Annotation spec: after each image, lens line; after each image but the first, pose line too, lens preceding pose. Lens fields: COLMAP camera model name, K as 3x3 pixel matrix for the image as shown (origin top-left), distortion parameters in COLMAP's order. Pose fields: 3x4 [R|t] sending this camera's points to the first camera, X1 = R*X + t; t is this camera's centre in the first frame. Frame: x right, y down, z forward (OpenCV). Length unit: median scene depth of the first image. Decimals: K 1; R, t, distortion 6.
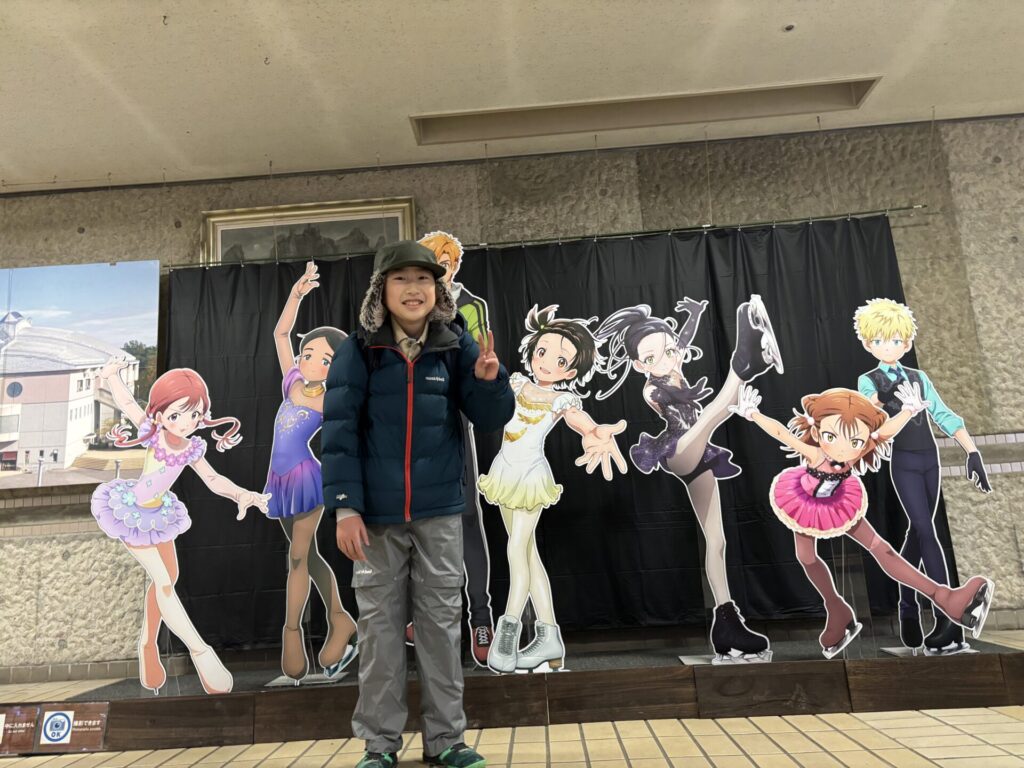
lens RADIAL K [[782.6, 0, 509.7], [0, 782.6, 377.7], [0, 0, 1]] dist [0.046003, -0.040641]
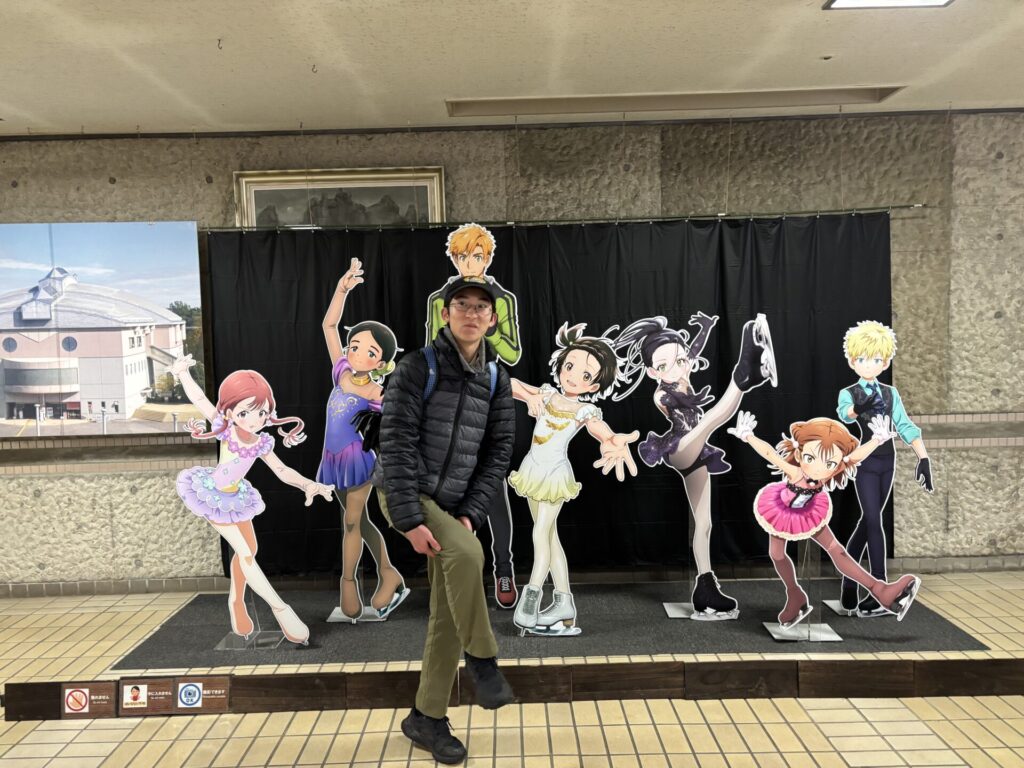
lens RADIAL K [[782.6, 0, 515.4], [0, 782.6, 386.5], [0, 0, 1]] dist [0.046003, -0.040641]
pose [[0.998172, 0.031388, 0.051638, -0.076918], [-0.044086, 0.962679, 0.267033, -0.246970], [-0.041329, -0.268821, 0.962303, -0.073655]]
